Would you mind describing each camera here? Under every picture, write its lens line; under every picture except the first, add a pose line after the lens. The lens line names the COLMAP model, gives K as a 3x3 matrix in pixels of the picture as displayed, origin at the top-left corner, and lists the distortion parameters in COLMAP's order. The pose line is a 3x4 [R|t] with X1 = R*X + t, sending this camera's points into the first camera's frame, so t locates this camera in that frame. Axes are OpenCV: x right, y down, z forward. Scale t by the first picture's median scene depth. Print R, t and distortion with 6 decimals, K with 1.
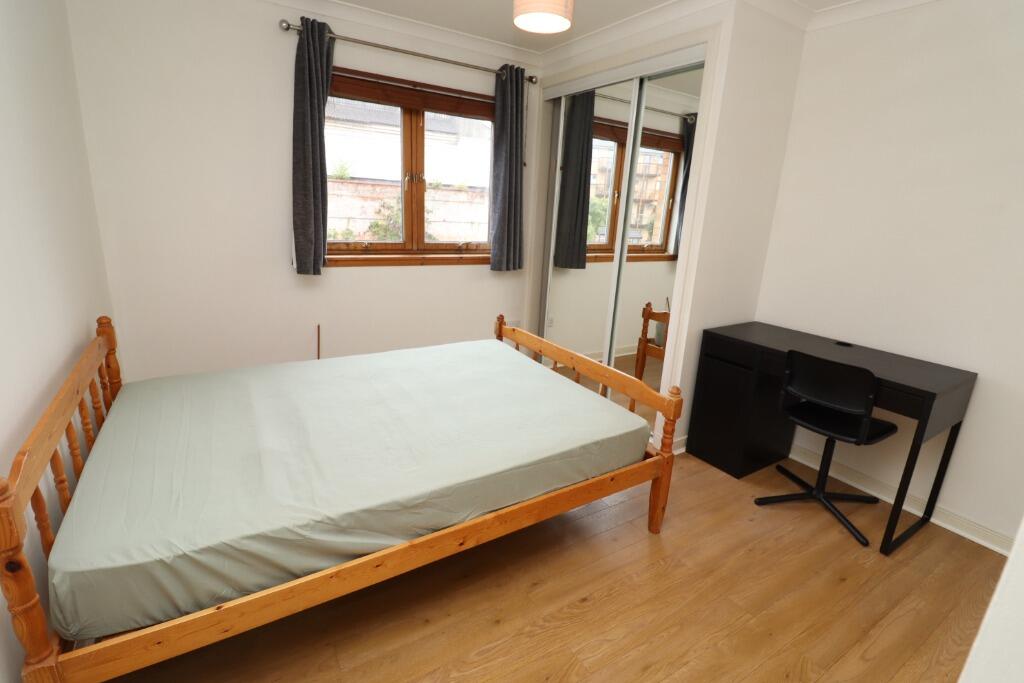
lens RADIAL K [[477.6, 0, 518.0], [0, 477.6, 339.9], [0, 0, 1]] dist [-0.017333, -0.001136]
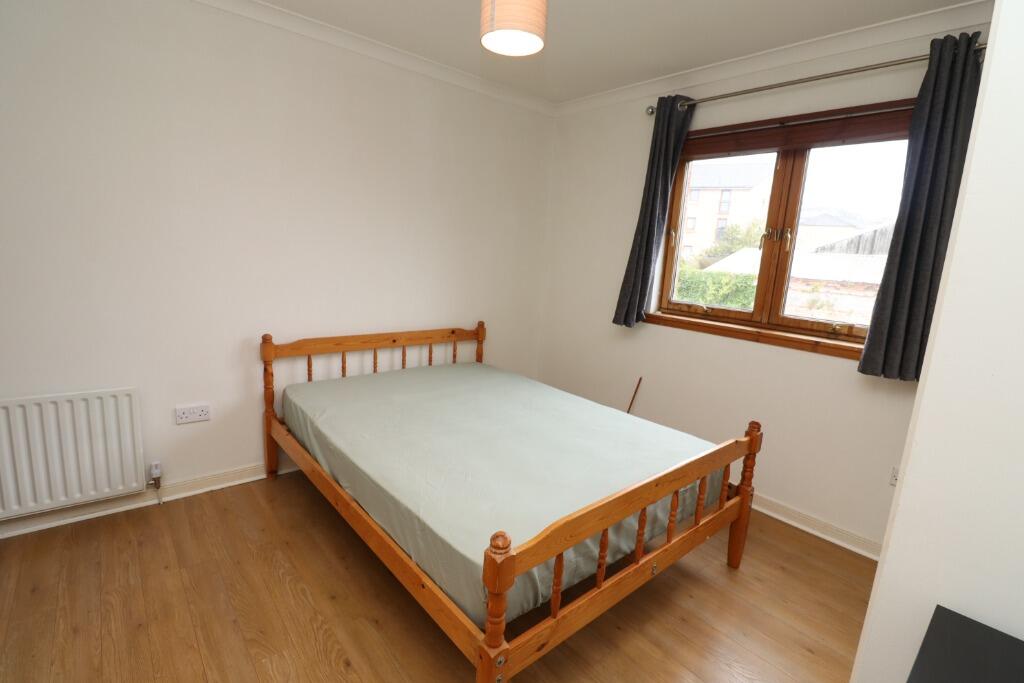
lens RADIAL K [[477.6, 0, 518.0], [0, 477.6, 339.9], [0, 0, 1]] dist [-0.017333, -0.001136]
pose [[0.151883, 0.133401, -0.979355, 0.533343], [-0.316454, 0.945256, 0.079679, -0.105600], [0.936370, 0.297818, 0.185784, 0.526268]]
